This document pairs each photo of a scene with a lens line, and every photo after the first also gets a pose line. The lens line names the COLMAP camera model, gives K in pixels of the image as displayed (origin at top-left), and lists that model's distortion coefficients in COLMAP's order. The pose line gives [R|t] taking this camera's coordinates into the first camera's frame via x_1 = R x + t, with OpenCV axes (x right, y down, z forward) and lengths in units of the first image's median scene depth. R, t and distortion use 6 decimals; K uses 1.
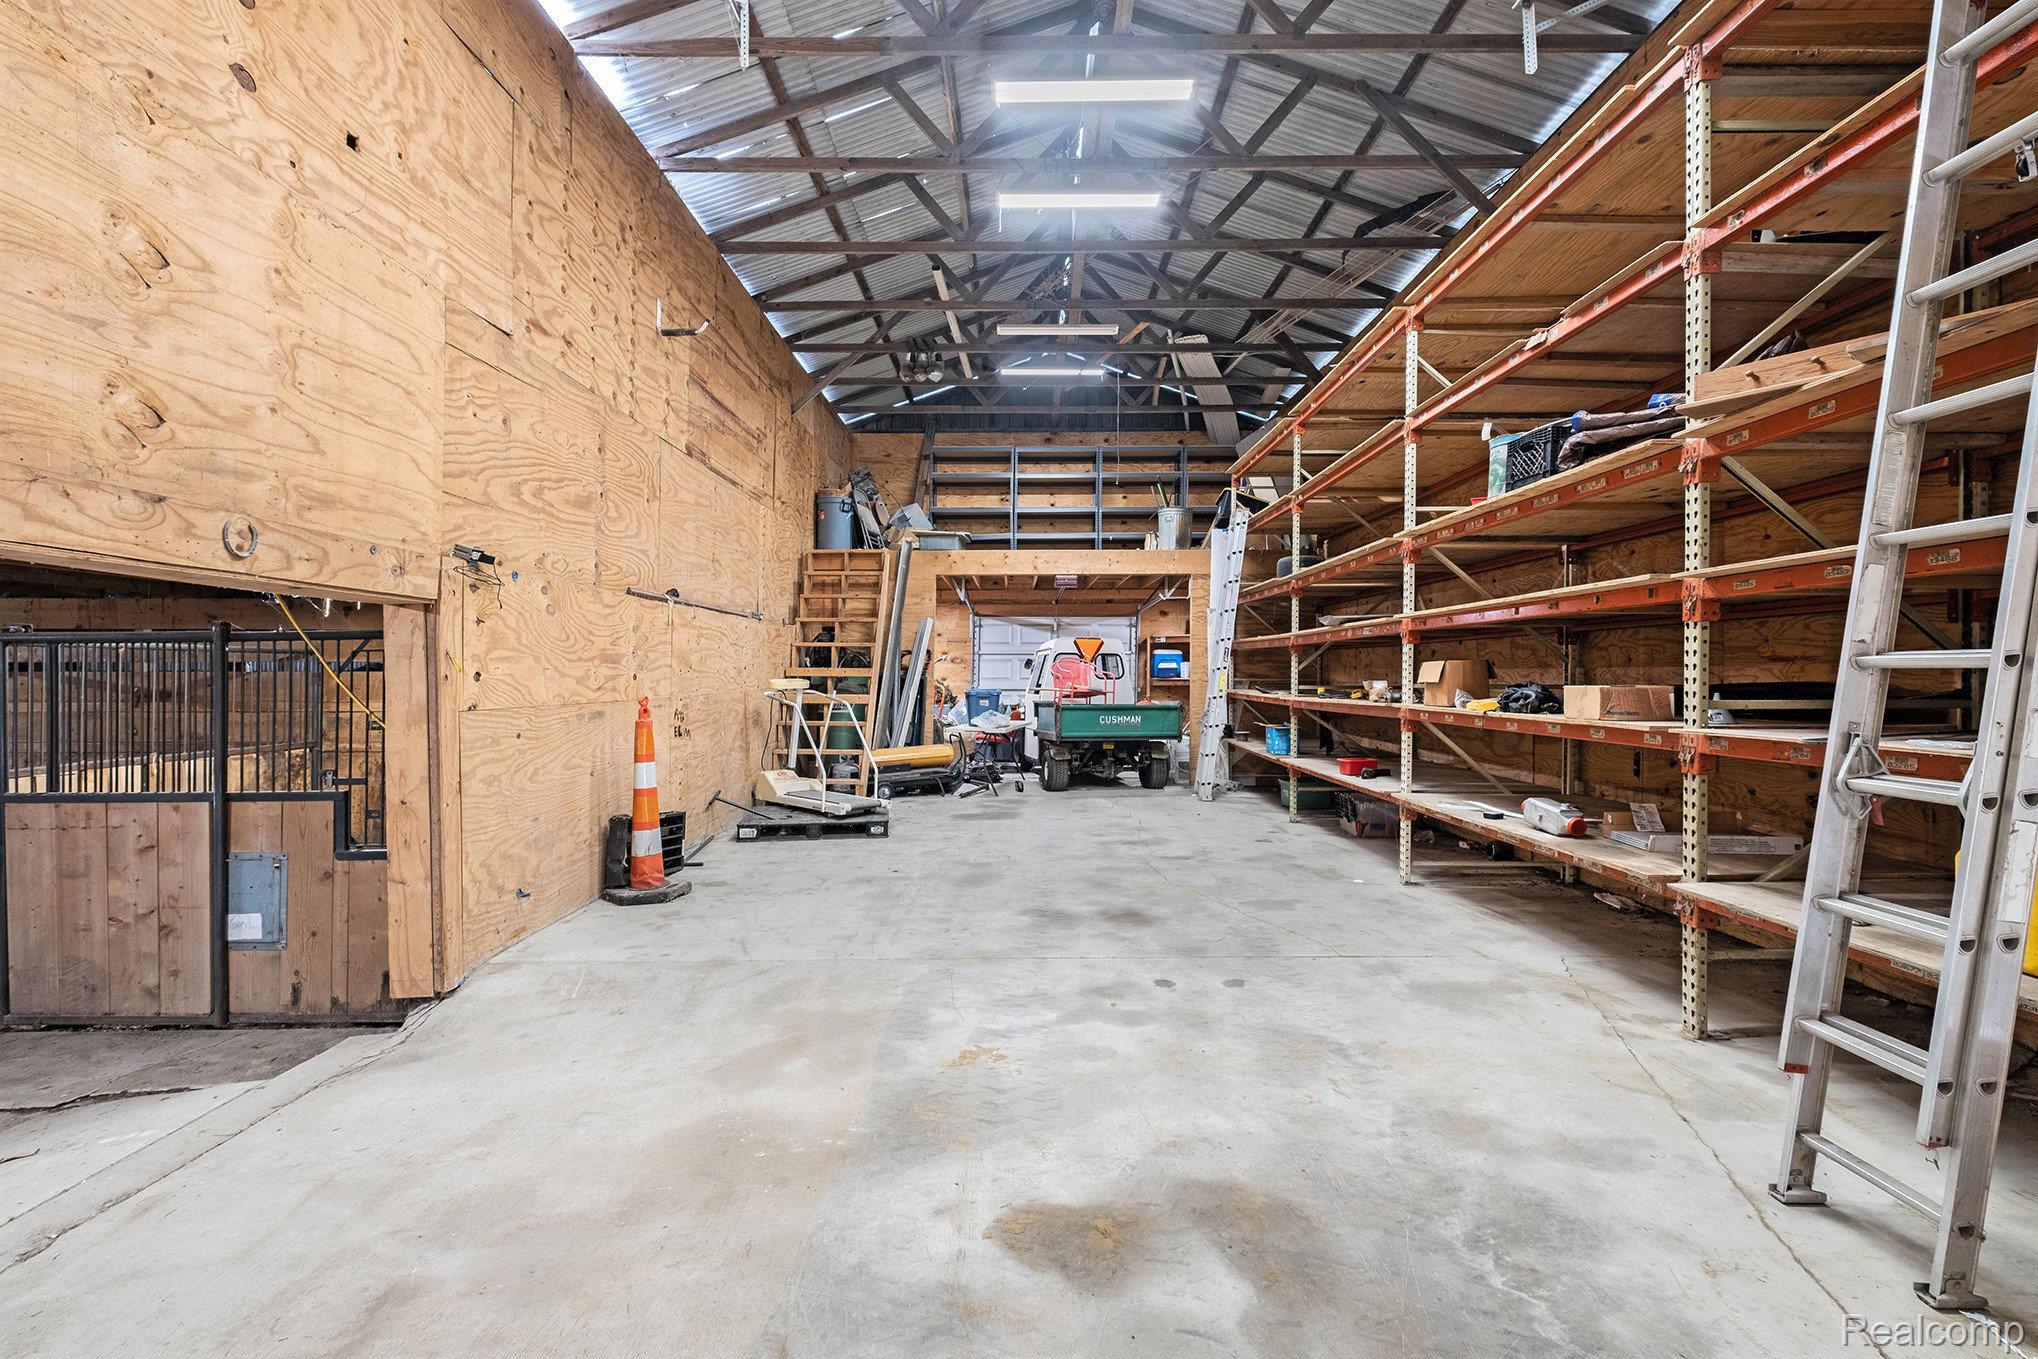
lens RADIAL K [[897.4, 0, 1024.0], [0, 897.4, 676.0], [0, 0, 1]] dist [-0.003468, -0.001364]
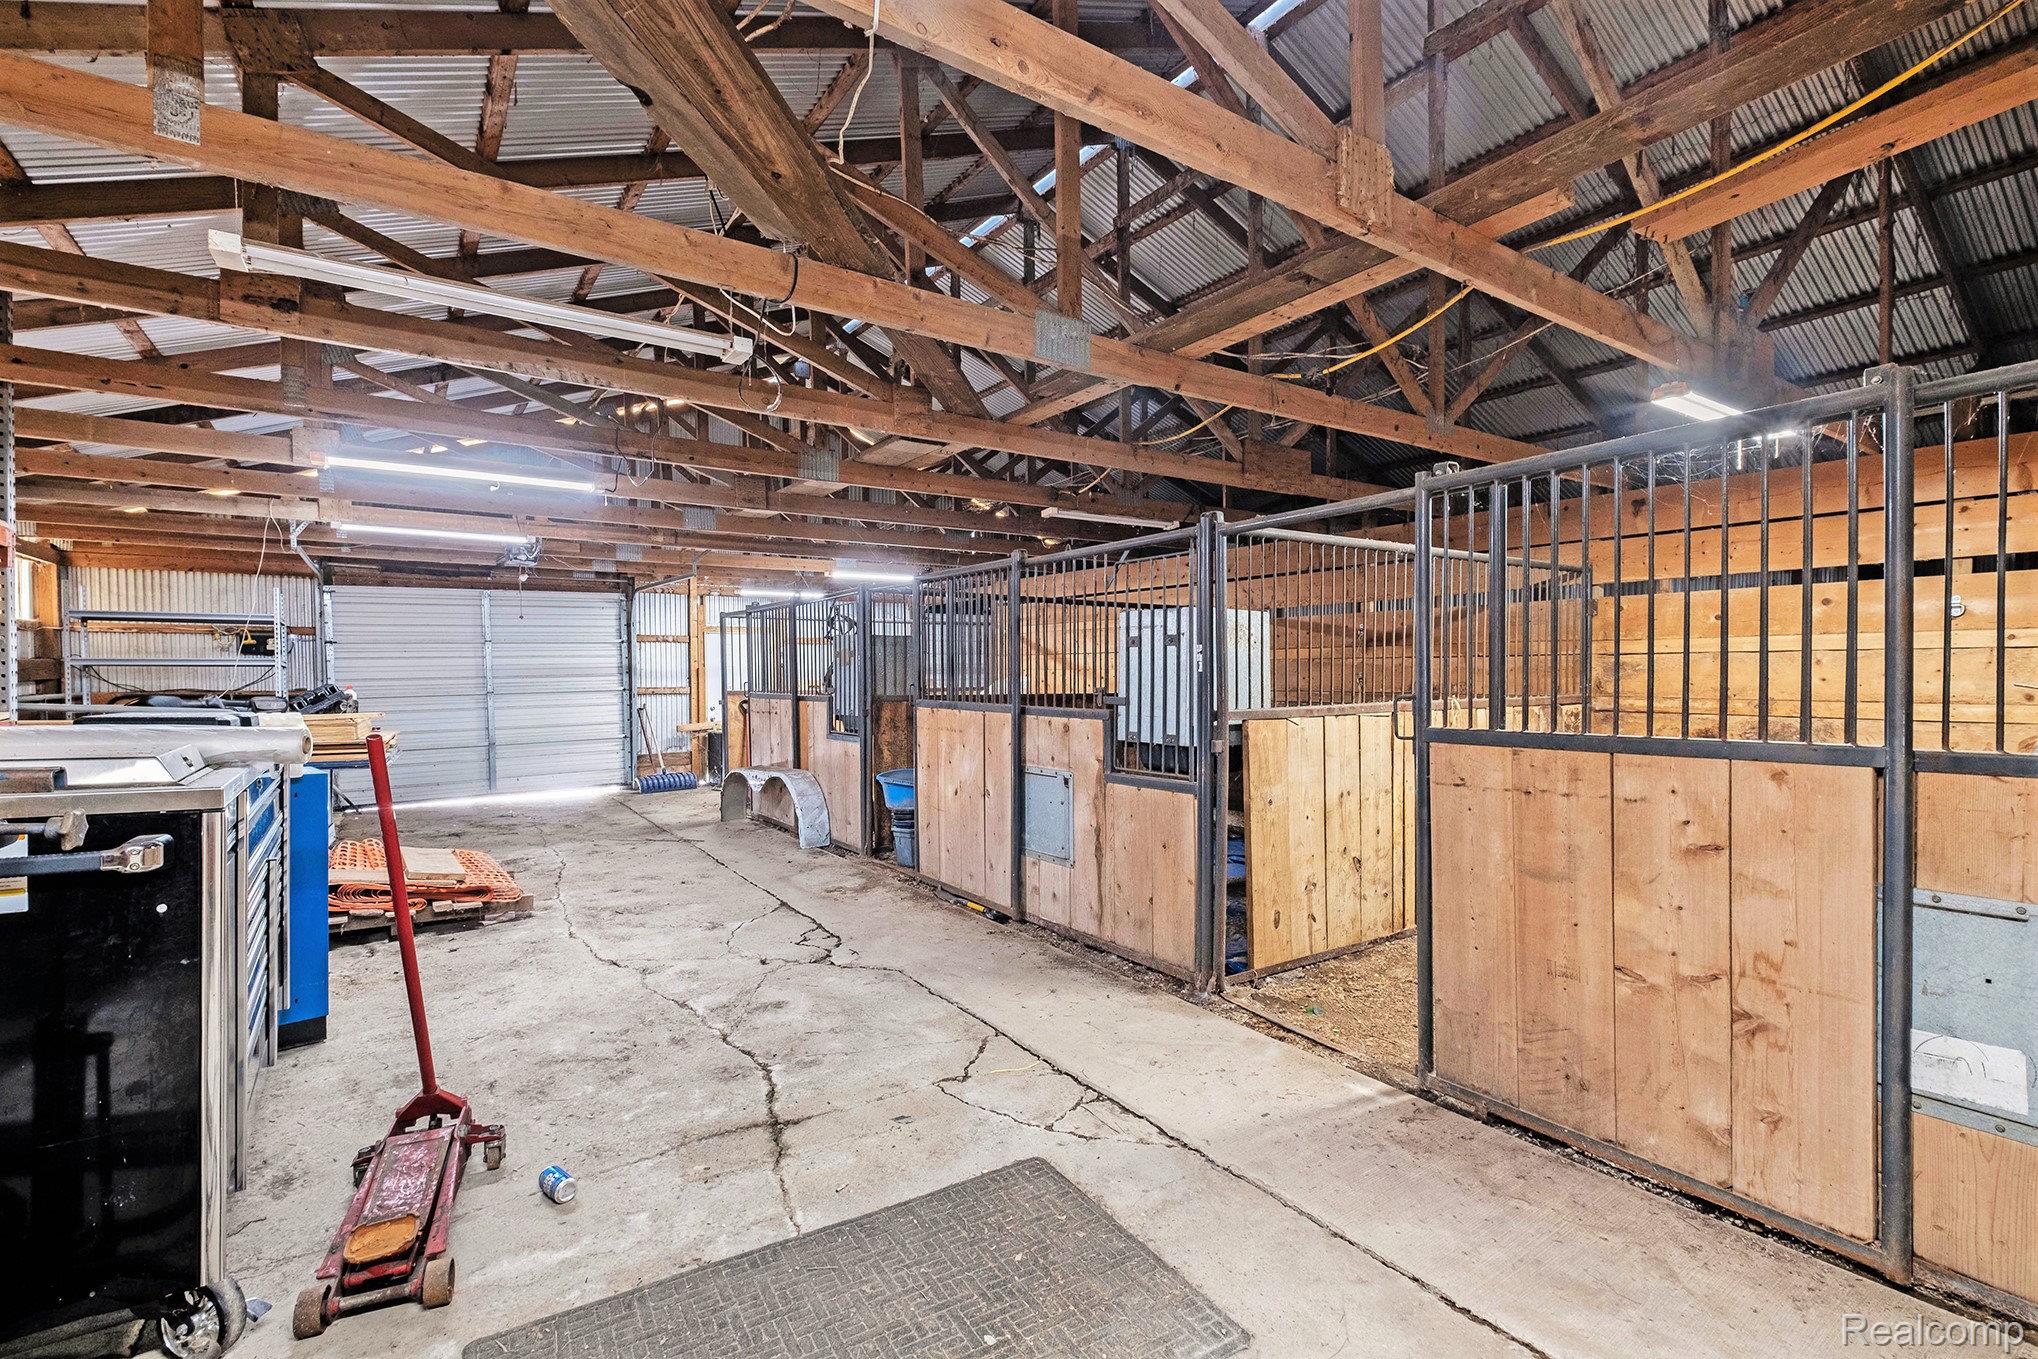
lens RADIAL K [[897.4, 0, 1015.2], [0, 897.4, 677.9], [0, 0, 1]] dist [-0.003468, -0.001364]
pose [[0.567585, 0.005511, -0.823296, -0.785277], [-0.002516, 0.999985, 0.004960, 0.094539], [0.823311, -0.000744, 0.567590, 0.392310]]
